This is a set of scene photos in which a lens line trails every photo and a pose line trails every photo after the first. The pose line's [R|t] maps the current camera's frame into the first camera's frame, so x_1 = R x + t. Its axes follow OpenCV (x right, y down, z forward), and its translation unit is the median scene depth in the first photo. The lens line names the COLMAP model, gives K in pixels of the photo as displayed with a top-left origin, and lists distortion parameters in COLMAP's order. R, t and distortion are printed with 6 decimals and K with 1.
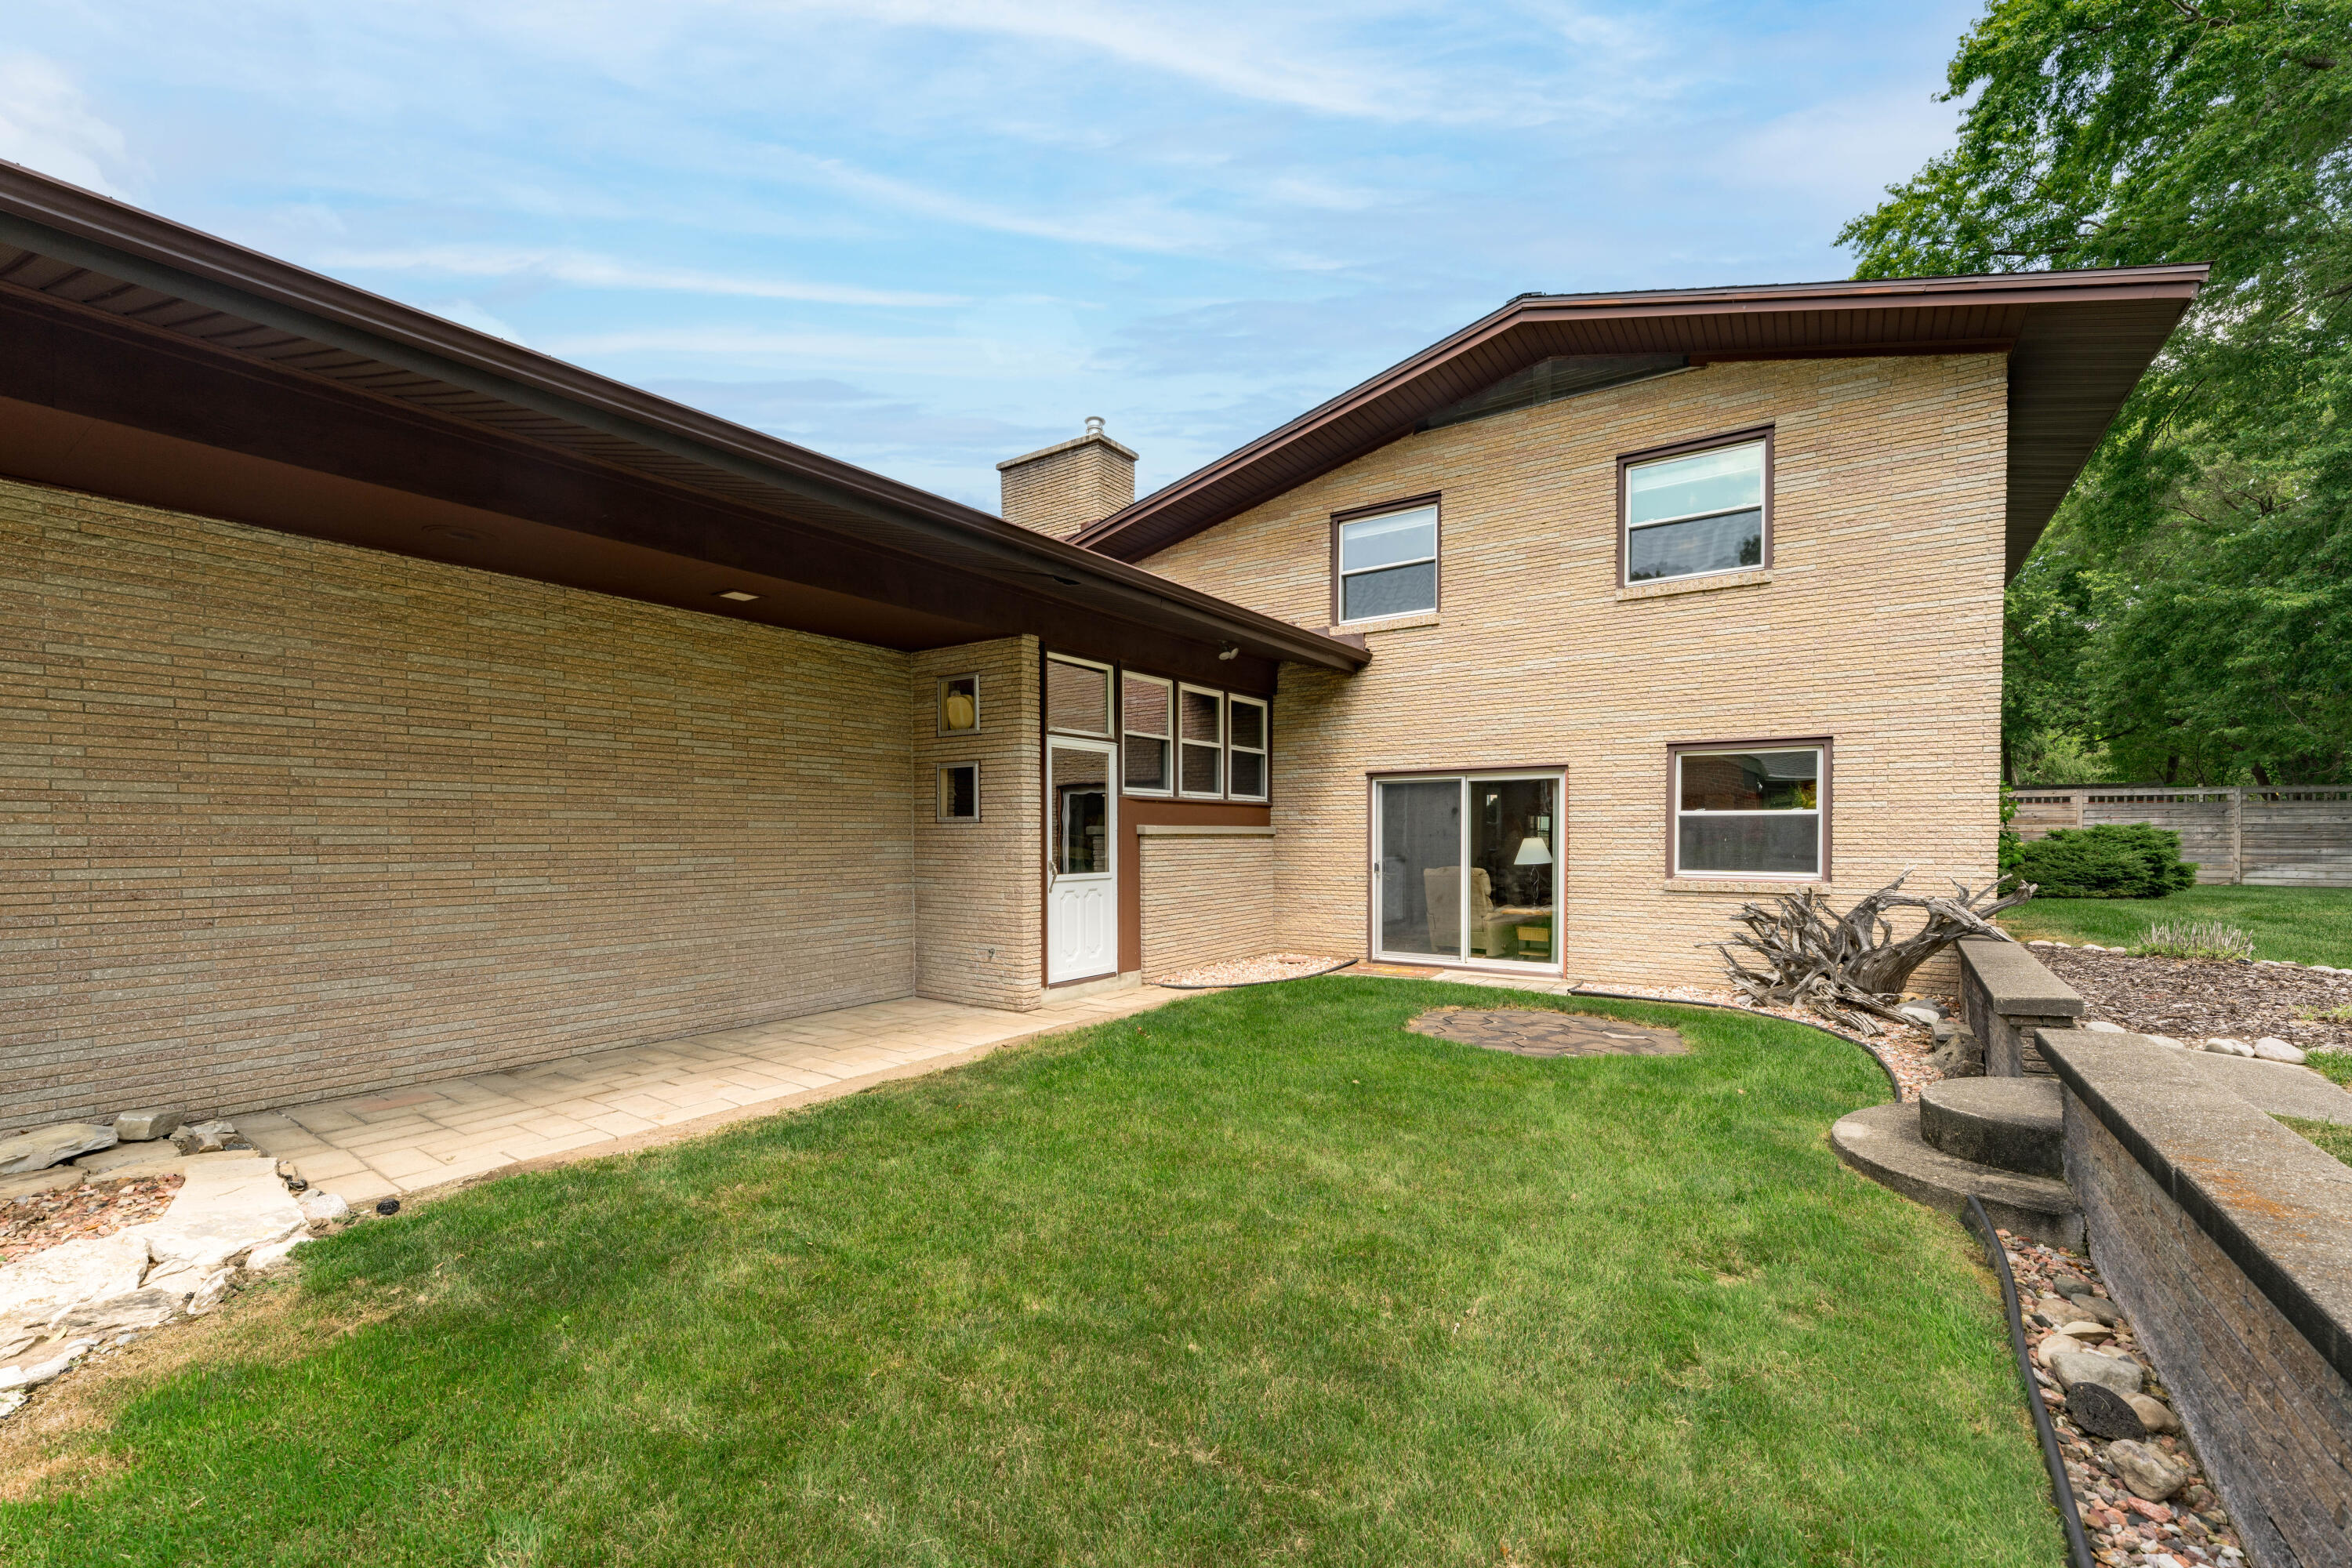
lens RADIAL K [[973.9, 0, 1161.9], [0, 973.9, 853.7], [0, 0, 1]] dist [-0.000162, -0.000012]
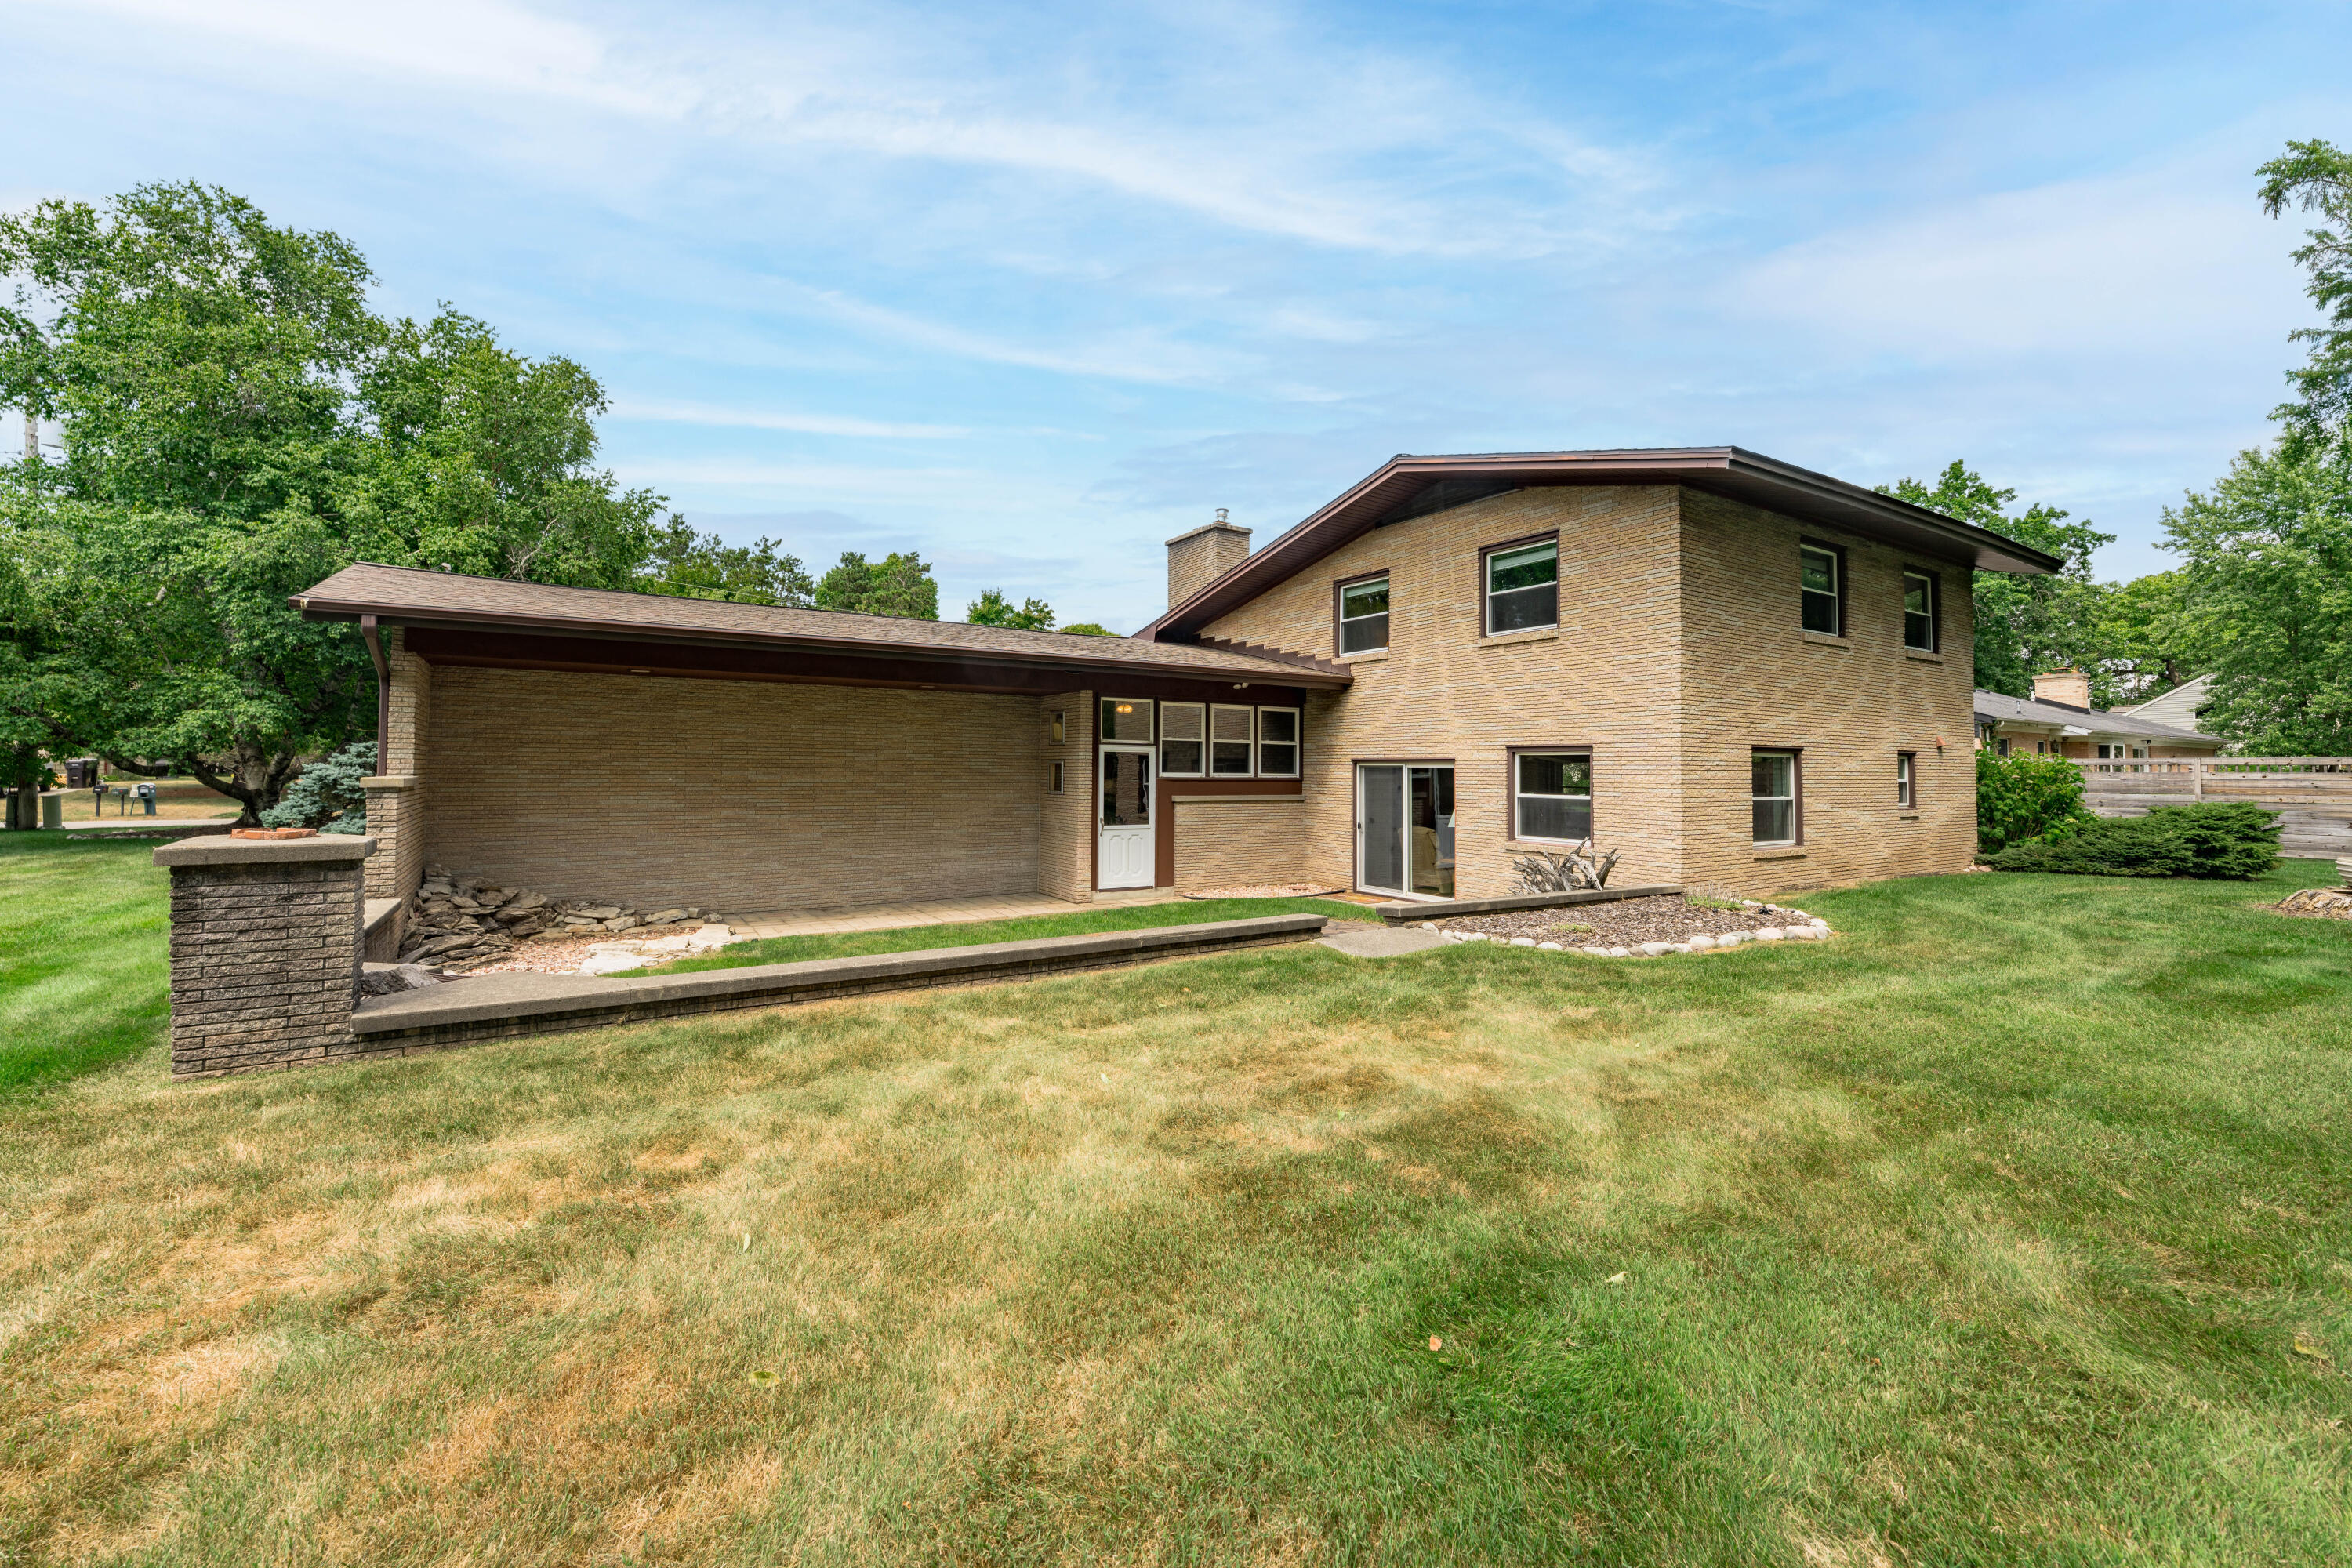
lens RADIAL K [[971.6, 0, 1171.9], [0, 971.6, 735.6], [0, 0, 1]] dist [-0.001341, -0.000080]
pose [[0.923322, -0.005173, -0.383993, 0.583916], [-0.017291, 0.998335, -0.055026, -0.040062], [0.383638, 0.057447, 0.921695, -0.482909]]
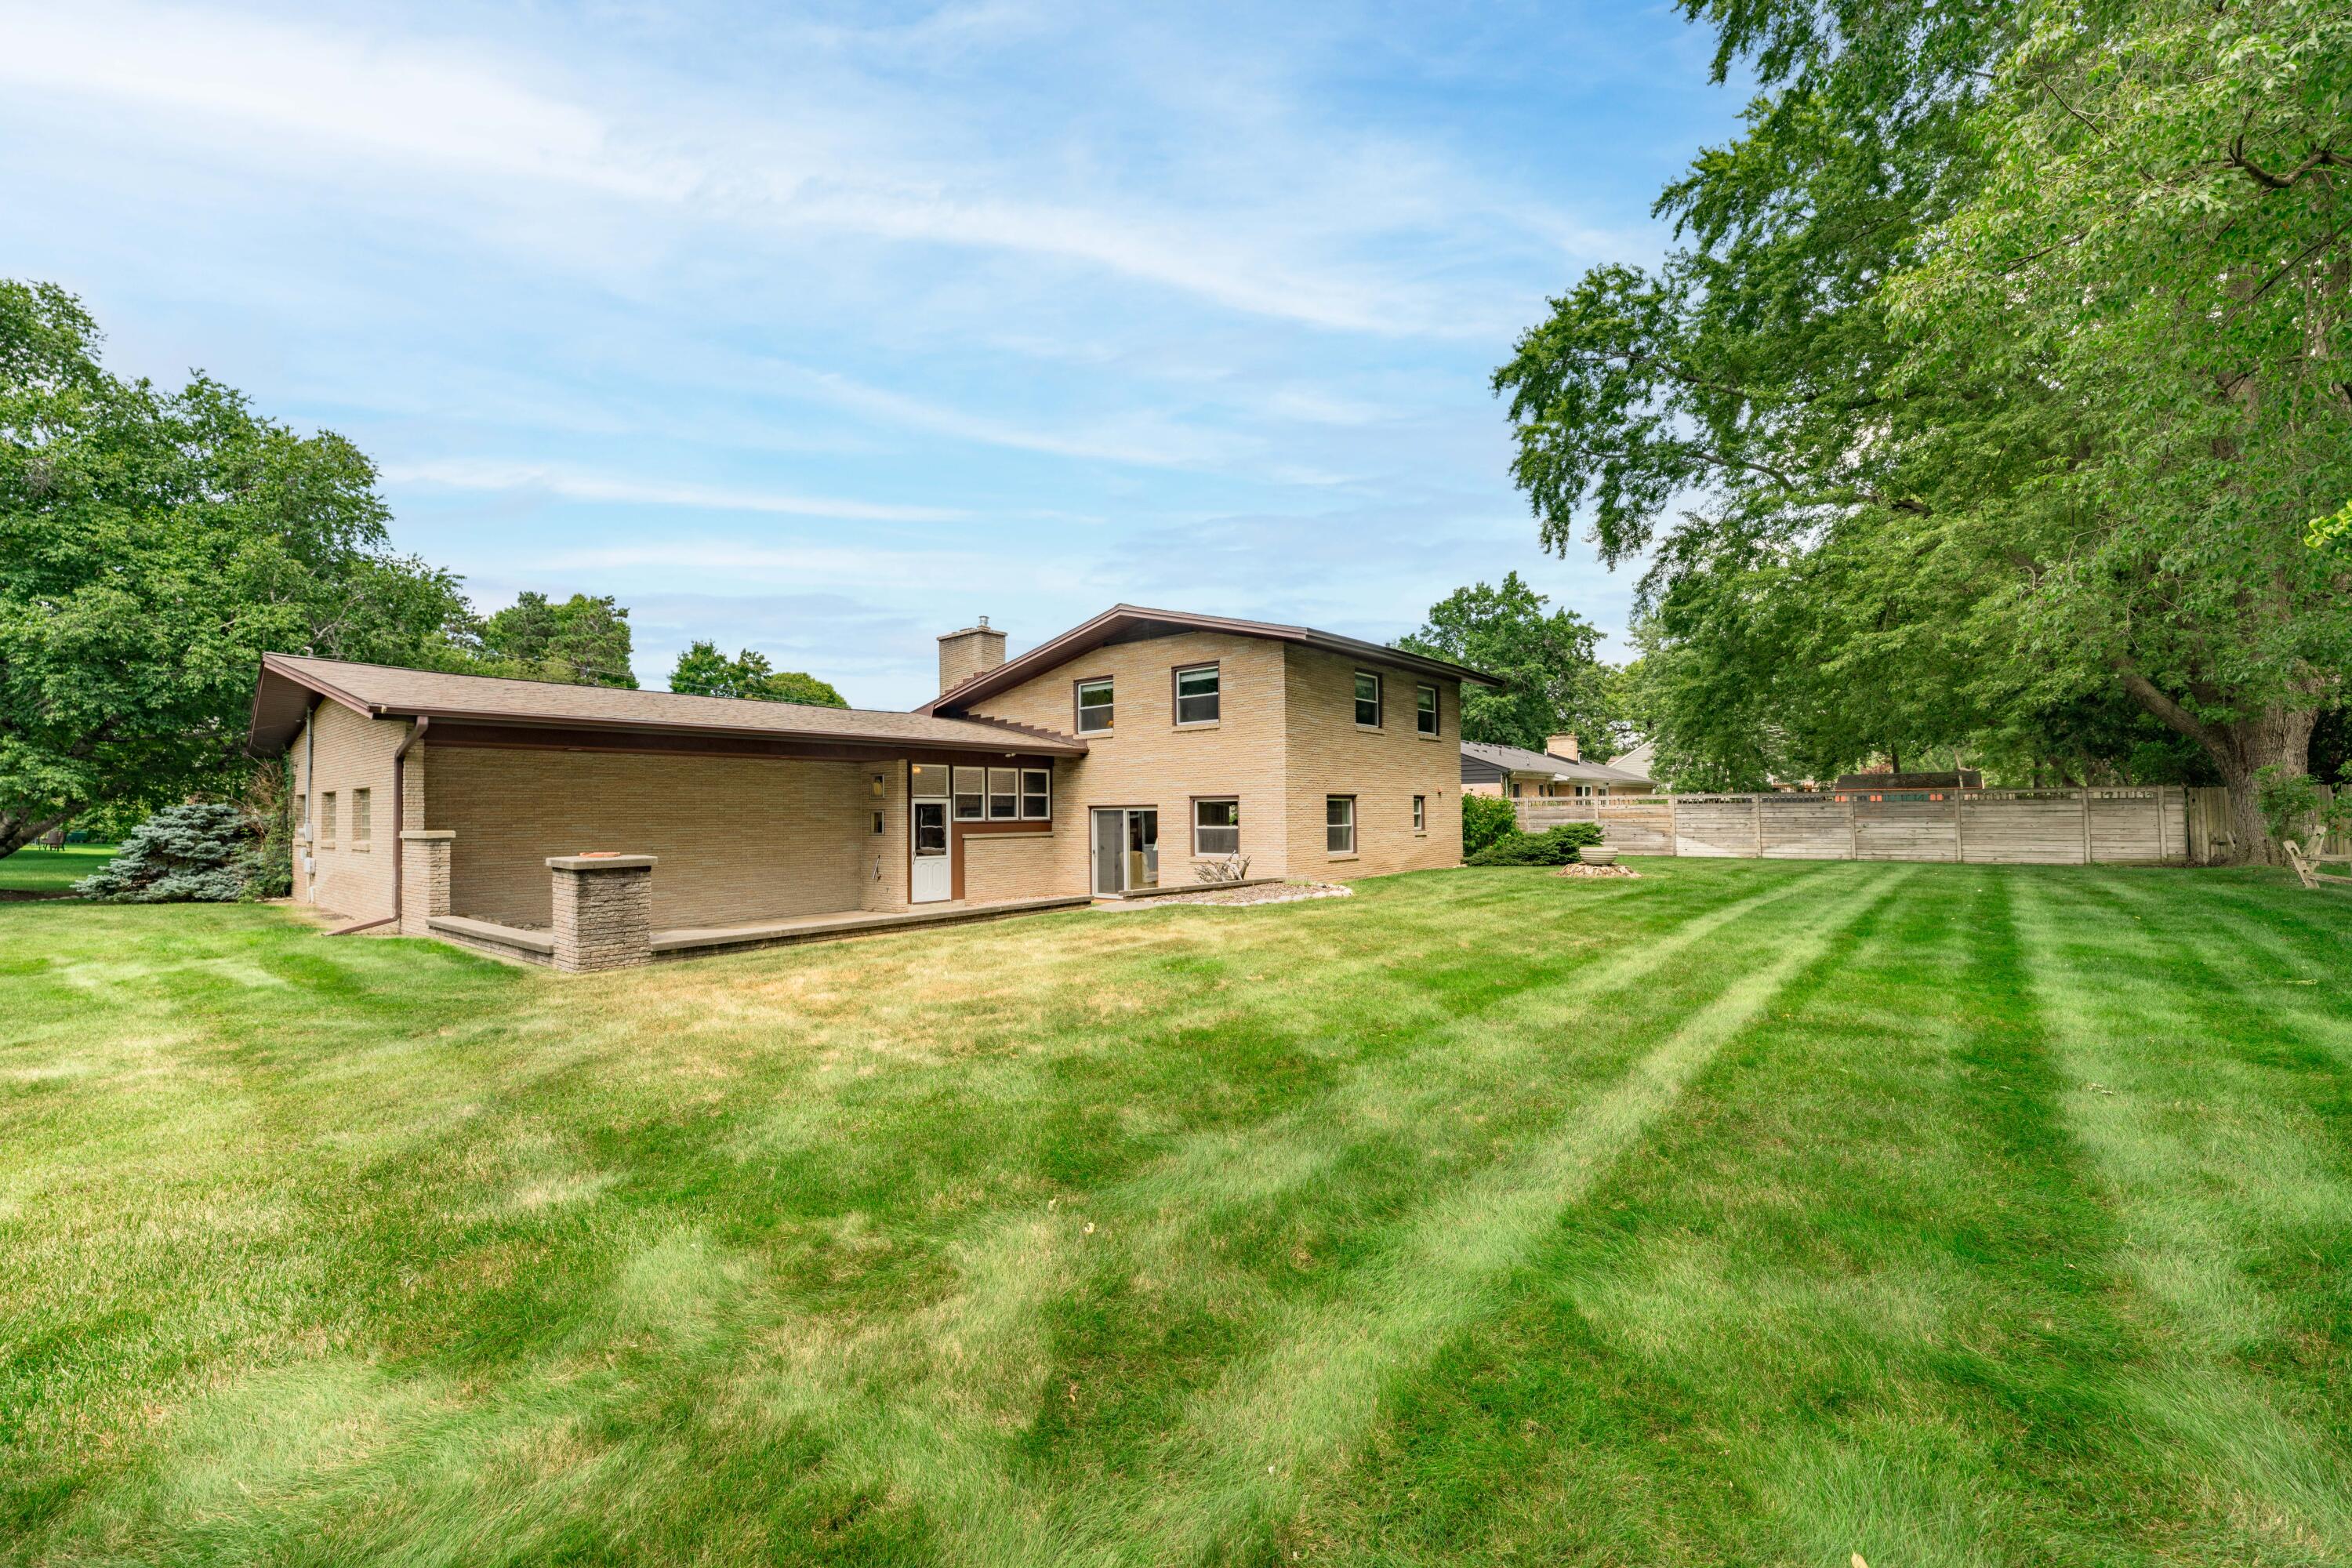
lens RADIAL K [[950.9, 0, 1168.8], [0, 950.9, 789.5], [0, 0, 1]] dist [-0.000198, 0.000045]
pose [[0.996032, -0.012674, -0.088086, 0.632723], [0.008545, 0.998854, -0.047090, -0.025001], [0.088582, 0.046150, 0.994999, -1.126799]]
